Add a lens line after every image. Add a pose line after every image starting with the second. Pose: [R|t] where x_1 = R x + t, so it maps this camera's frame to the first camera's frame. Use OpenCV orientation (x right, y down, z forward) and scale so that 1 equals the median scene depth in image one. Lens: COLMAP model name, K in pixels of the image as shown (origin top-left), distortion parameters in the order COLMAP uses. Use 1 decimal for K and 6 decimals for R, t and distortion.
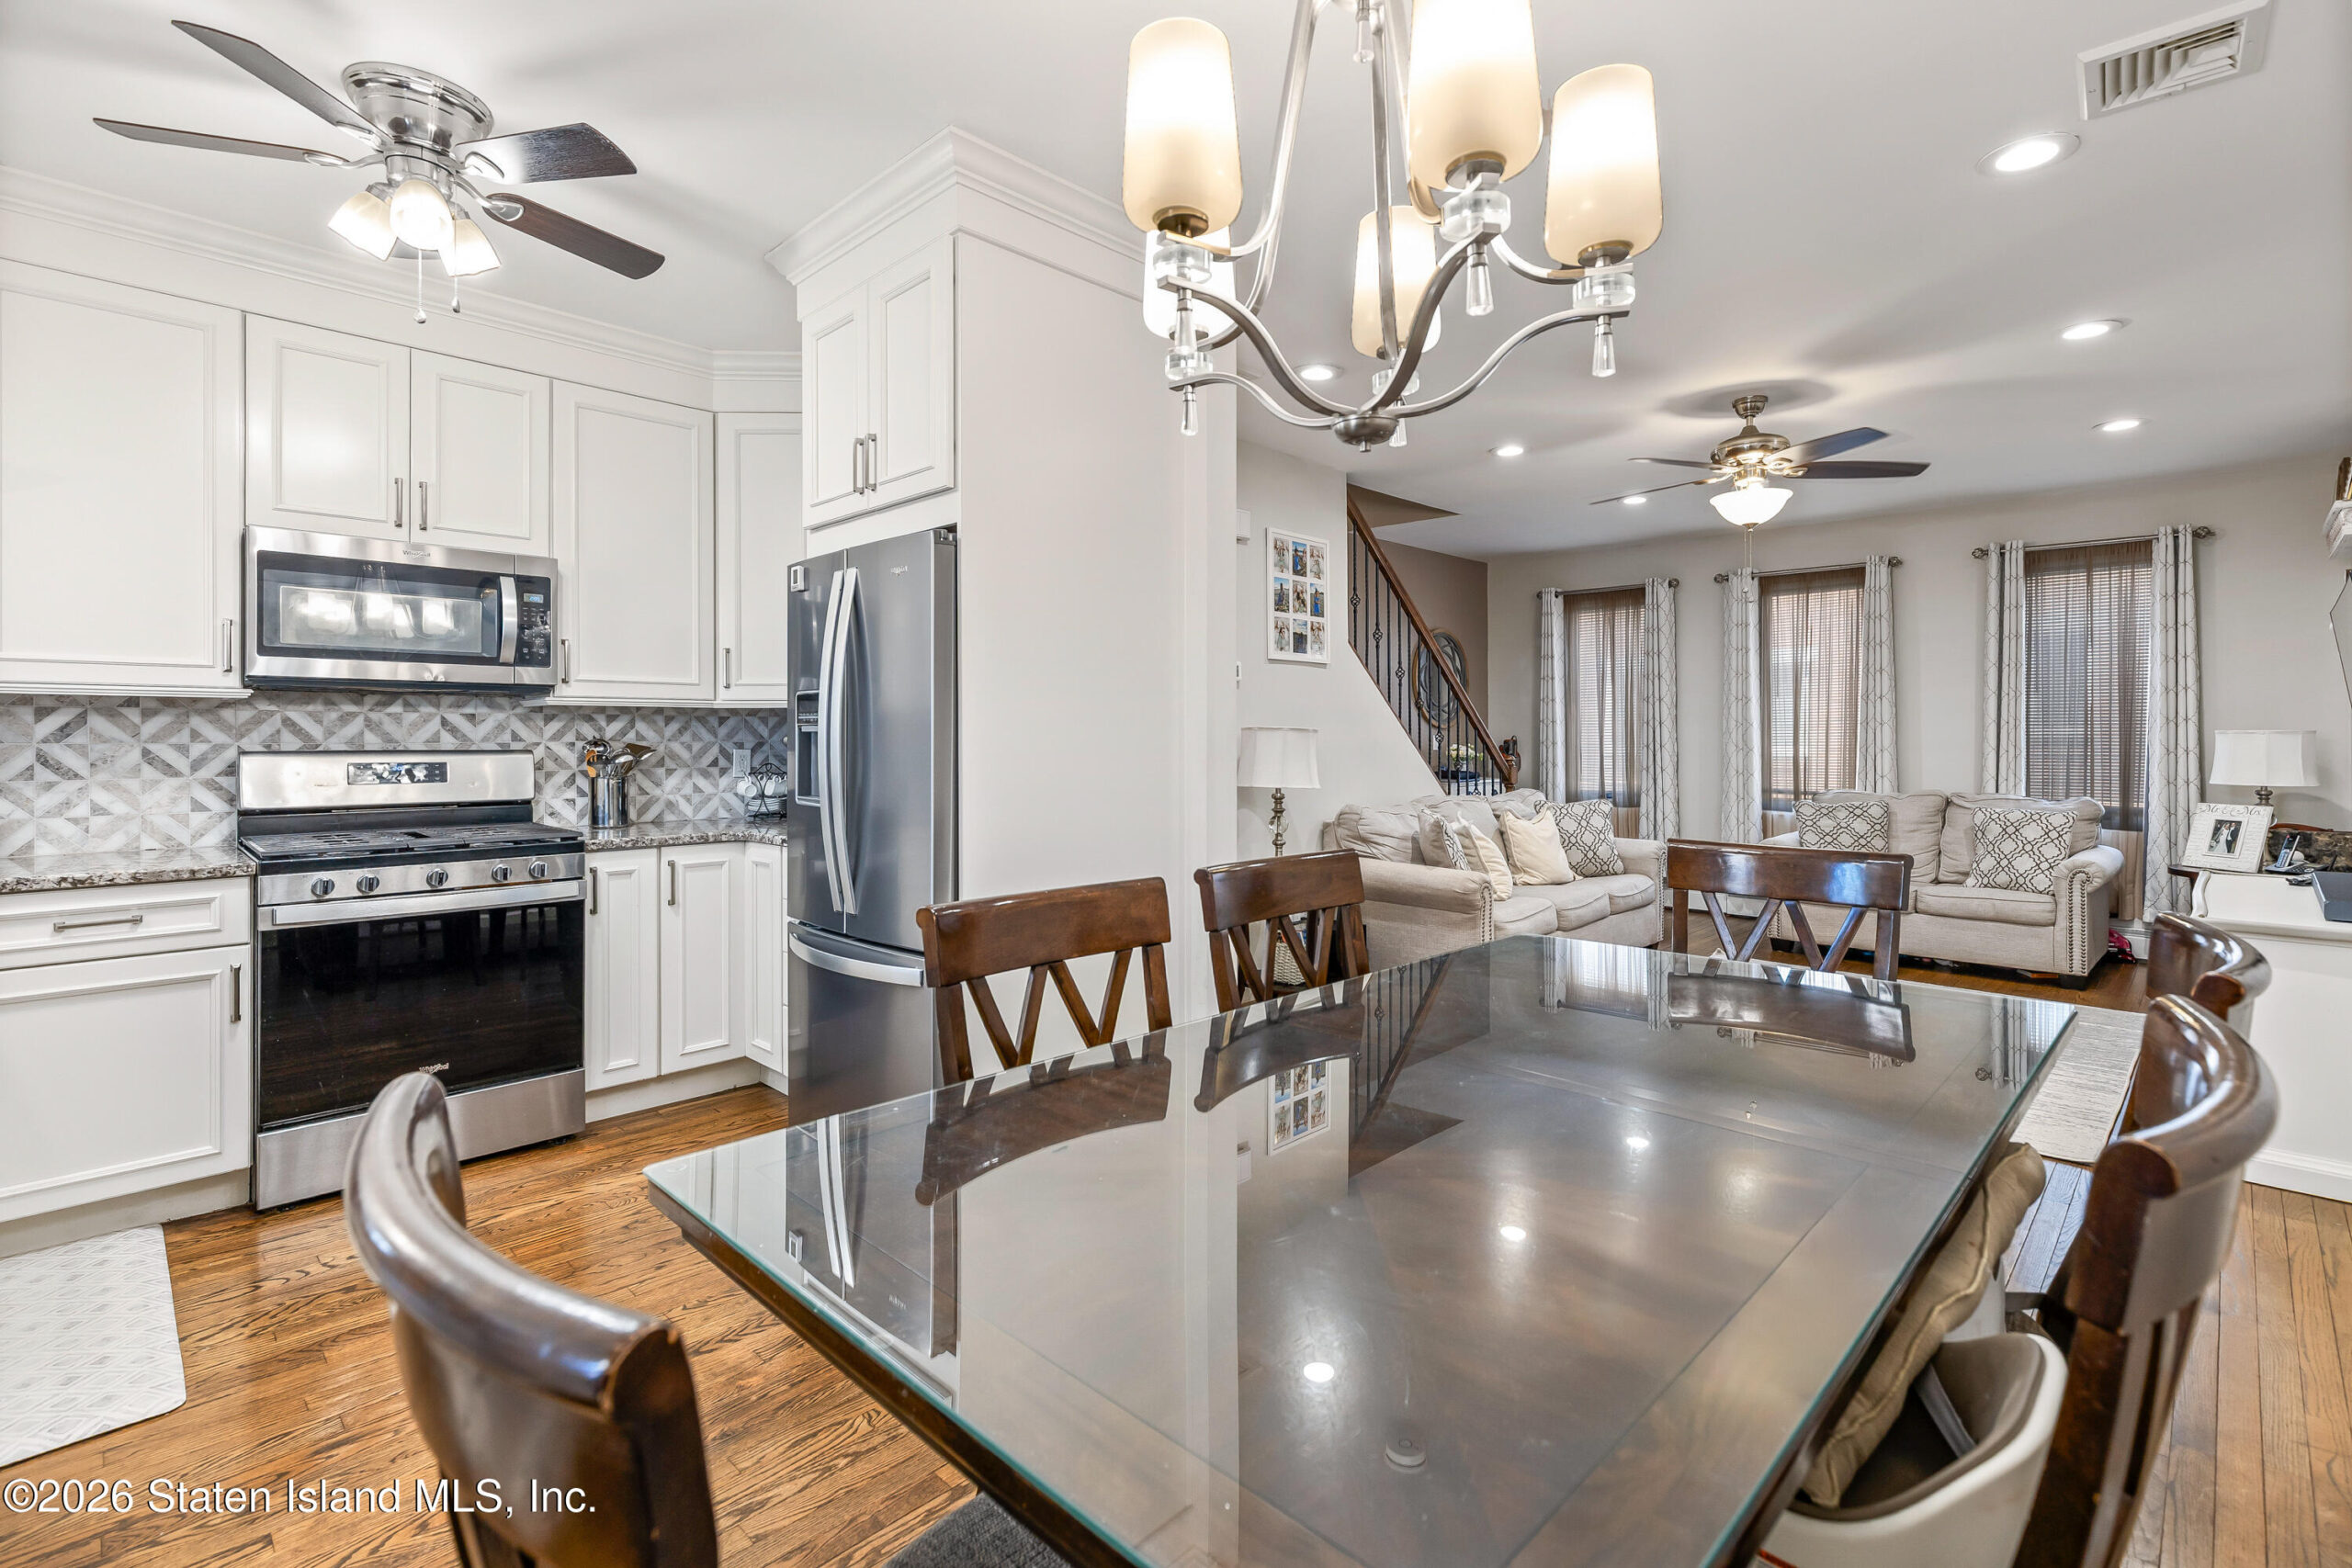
lens RADIAL K [[1066.9, 0, 1178.0], [0, 1066.9, 736.1], [0, 0, 1]] dist [0.016280, -0.000432]
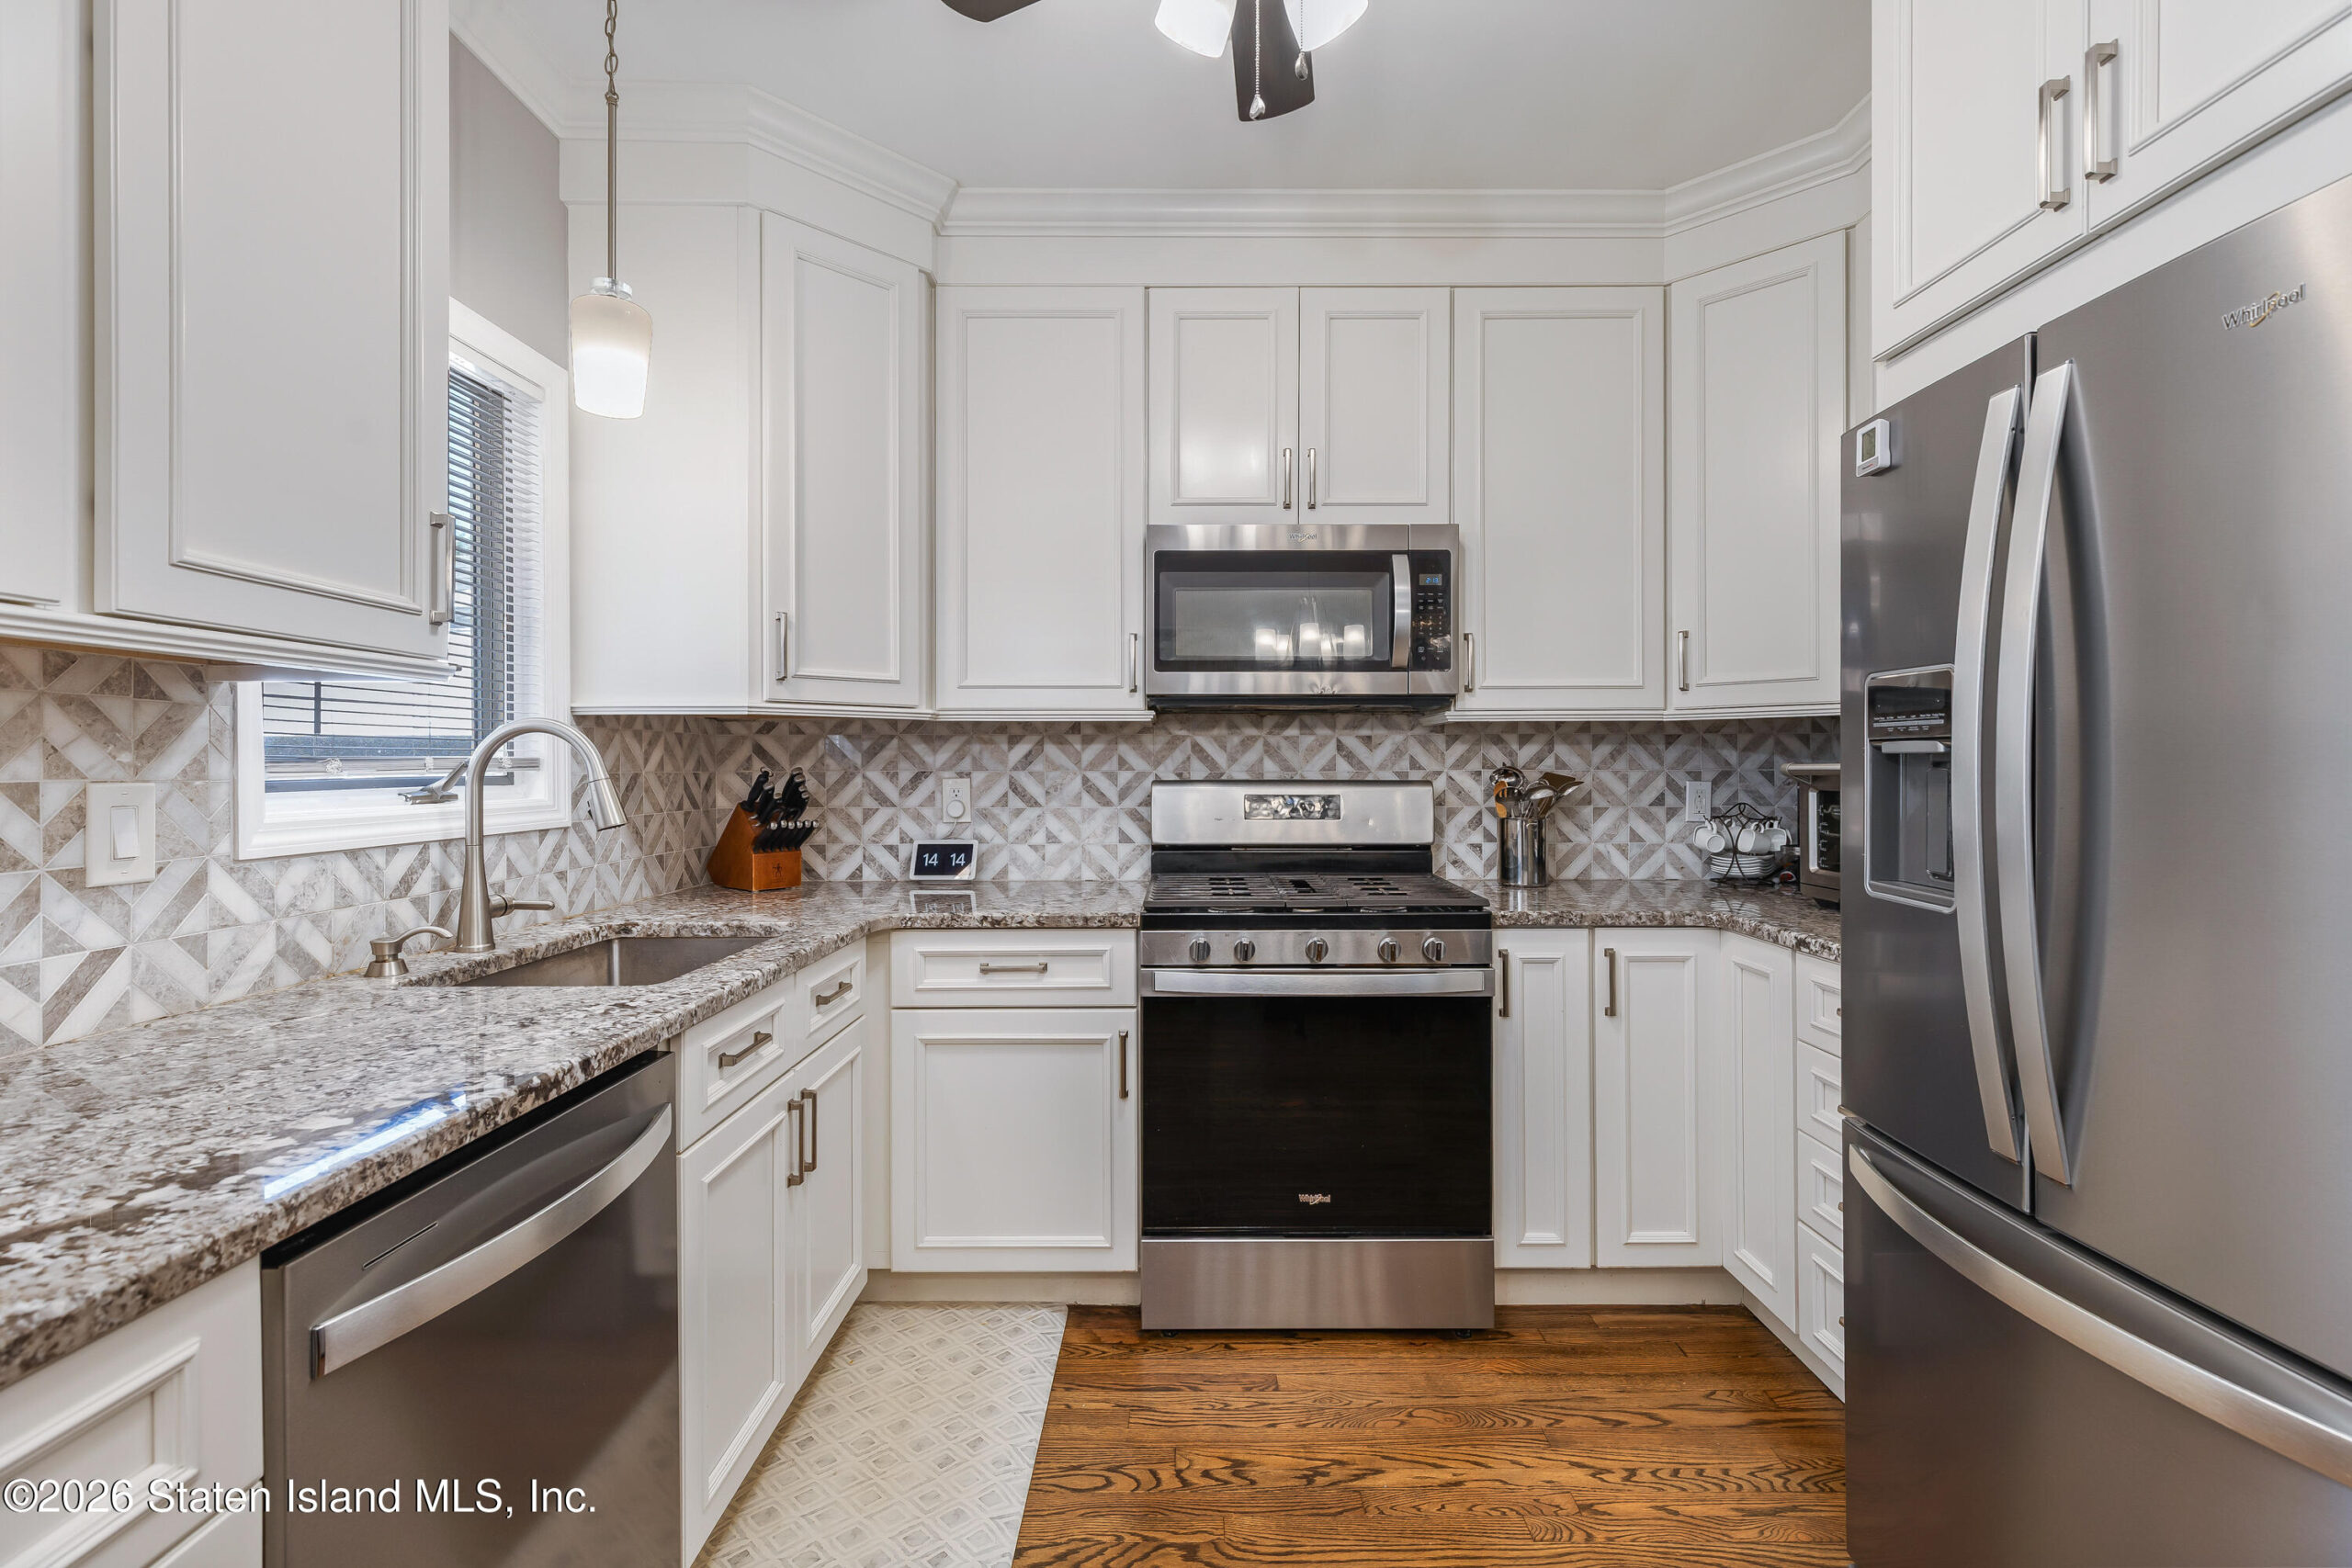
lens RADIAL K [[1094.8, 0, 1164.3], [0, 1094.8, 772.2], [0, 0, 1]] dist [0.003527, -0.000283]
pose [[0.697705, 0.003859, -0.716374, -0.182962], [0.001894, 0.999972, 0.007231, 0.000670], [0.716382, -0.006402, 0.697679, 0.334408]]
